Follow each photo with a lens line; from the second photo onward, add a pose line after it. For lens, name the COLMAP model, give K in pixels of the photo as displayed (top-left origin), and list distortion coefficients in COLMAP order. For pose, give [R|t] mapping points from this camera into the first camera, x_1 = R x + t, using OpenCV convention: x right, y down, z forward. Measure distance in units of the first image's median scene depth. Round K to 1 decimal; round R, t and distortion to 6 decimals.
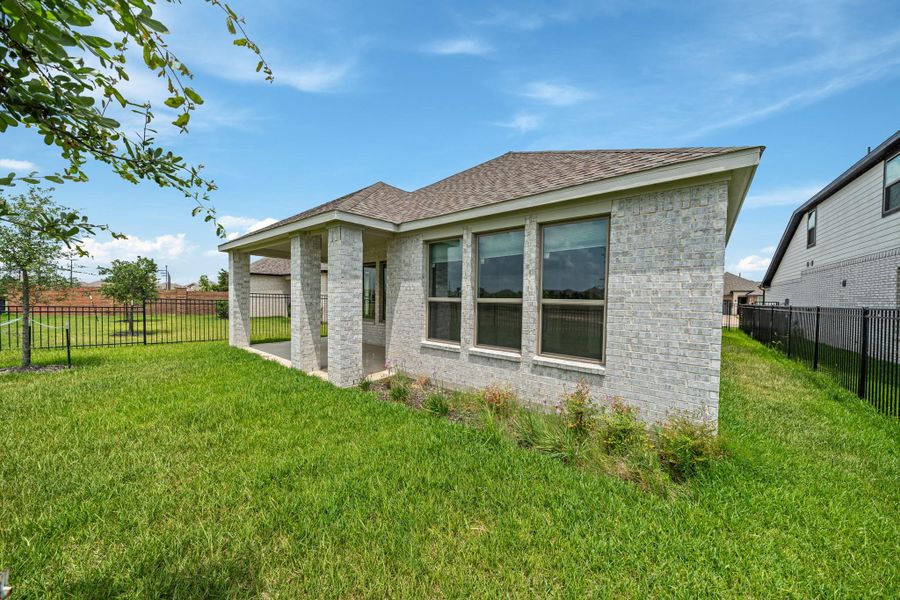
lens RADIAL K [[351.8, 0, 449.8], [0, 351.8, 306.3], [0, 0, 1]] dist [-0.000642, -0.000086]
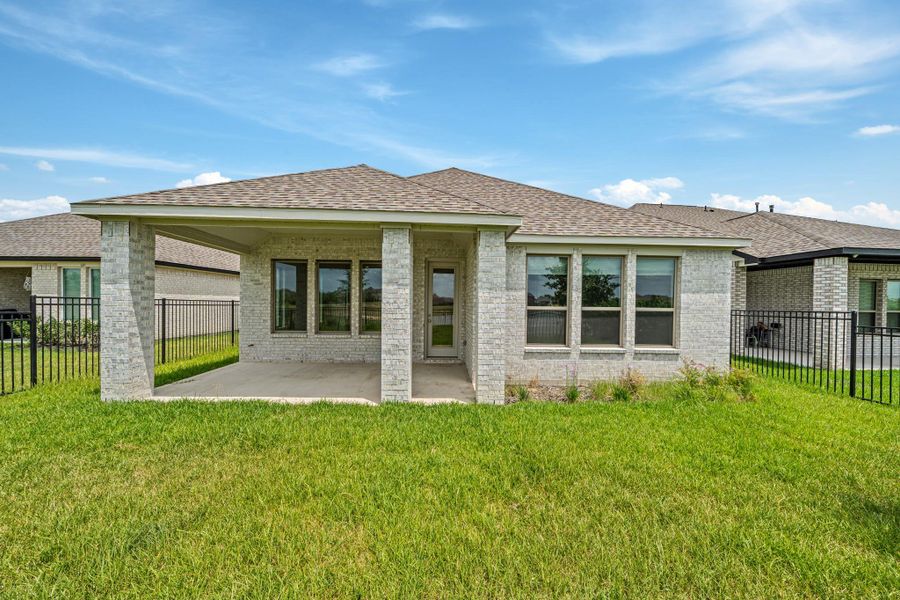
lens RADIAL K [[351.8, 0, 449.8], [0, 351.8, 306.3], [0, 0, 1]] dist [-0.000642, -0.000086]
pose [[0.677365, -0.012734, 0.735537, -1.252881], [0.013334, 0.999898, 0.005031, -0.041439], [-0.735526, 0.006400, 0.677466, 0.551423]]
